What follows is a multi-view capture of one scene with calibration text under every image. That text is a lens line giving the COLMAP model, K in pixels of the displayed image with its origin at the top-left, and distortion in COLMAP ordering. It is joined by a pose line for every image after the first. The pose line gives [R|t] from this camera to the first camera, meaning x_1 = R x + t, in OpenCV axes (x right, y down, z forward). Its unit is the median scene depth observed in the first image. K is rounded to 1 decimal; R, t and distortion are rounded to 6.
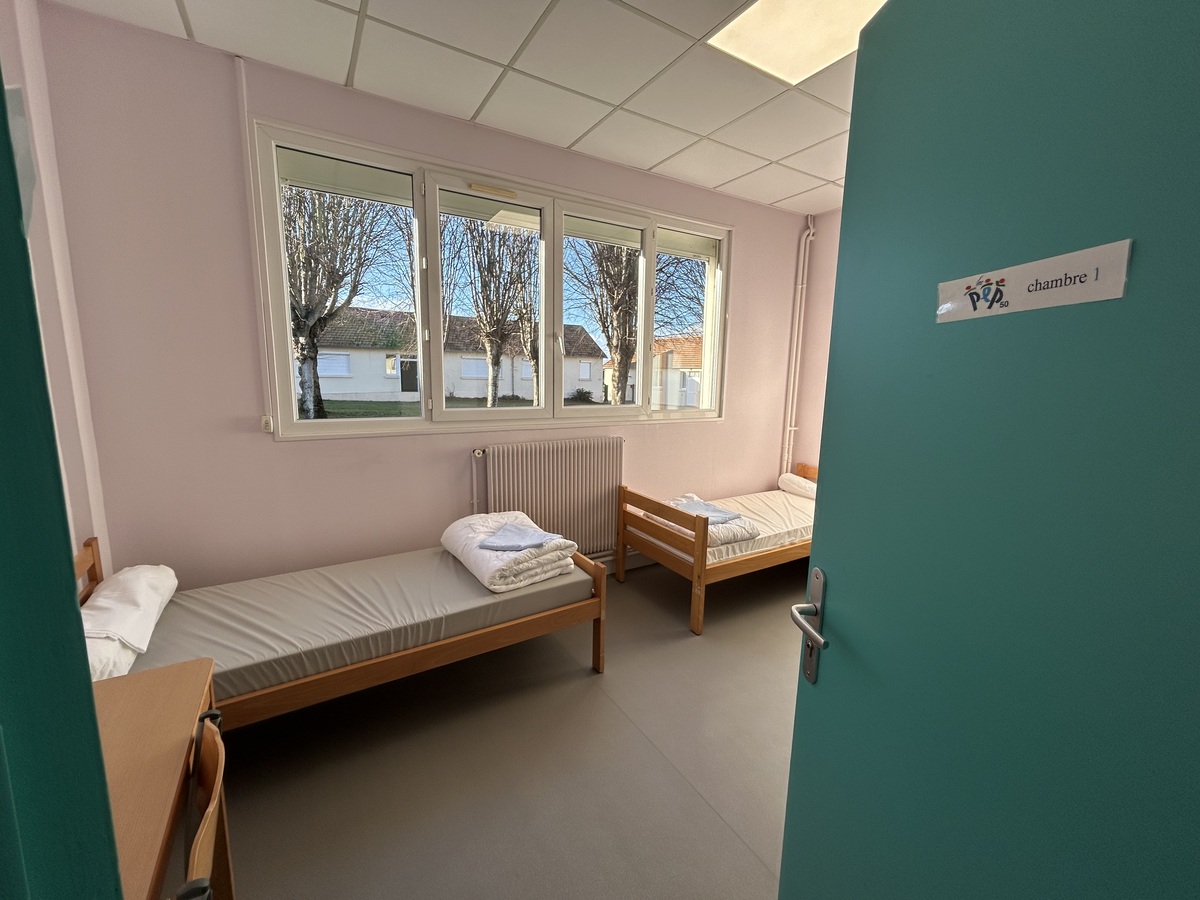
lens RADIAL K [[487.1, 0, 598.5], [0, 487.1, 446.6], [0, 0, 1]] dist [0.003079, 0.000139]
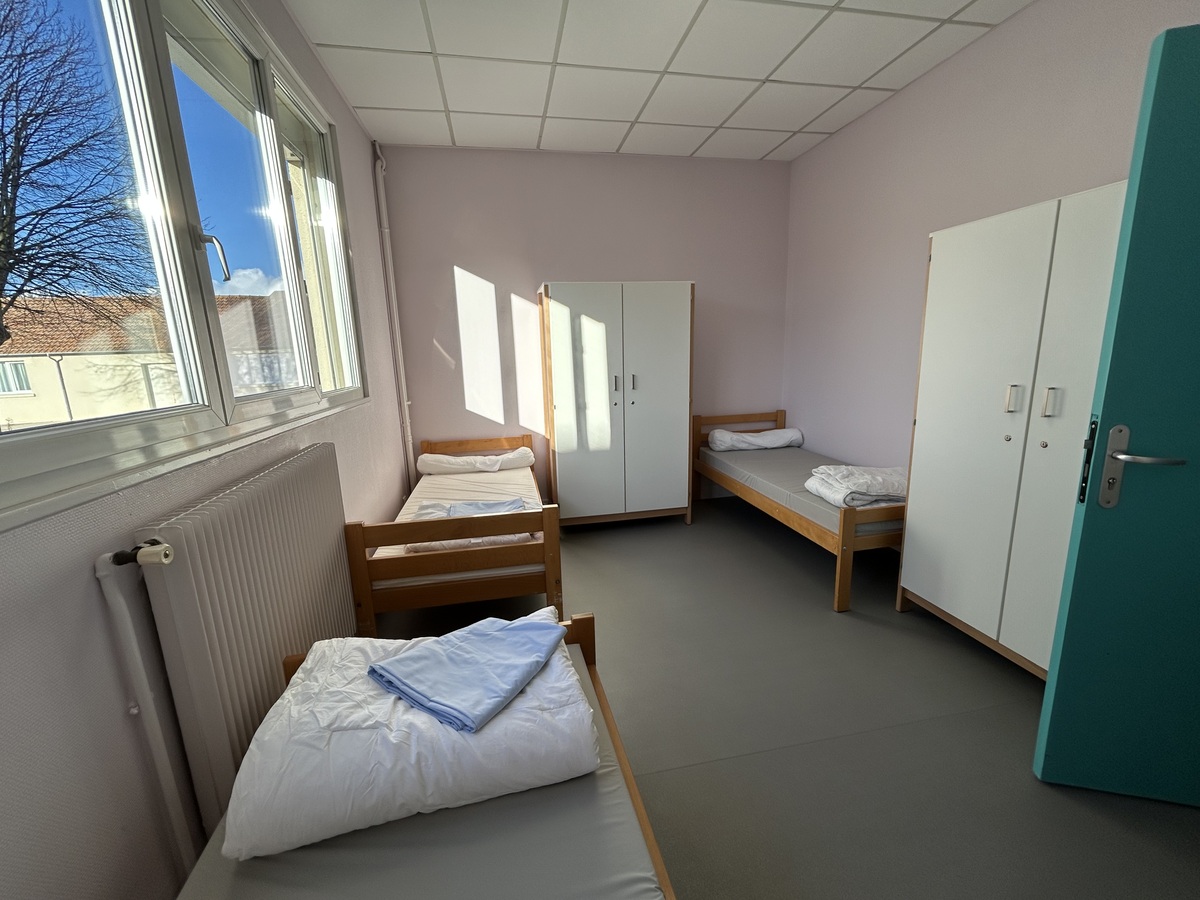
lens RADIAL K [[487.1, 0, 598.6], [0, 487.1, 450.0], [0, 0, 1]] dist [0.003079, 0.000139]
pose [[0.344197, -0.219250, 0.912939, -0.454065], [0.174487, 0.970351, 0.167252, -0.064692], [-0.922541, 0.101729, 0.372248, 0.615000]]
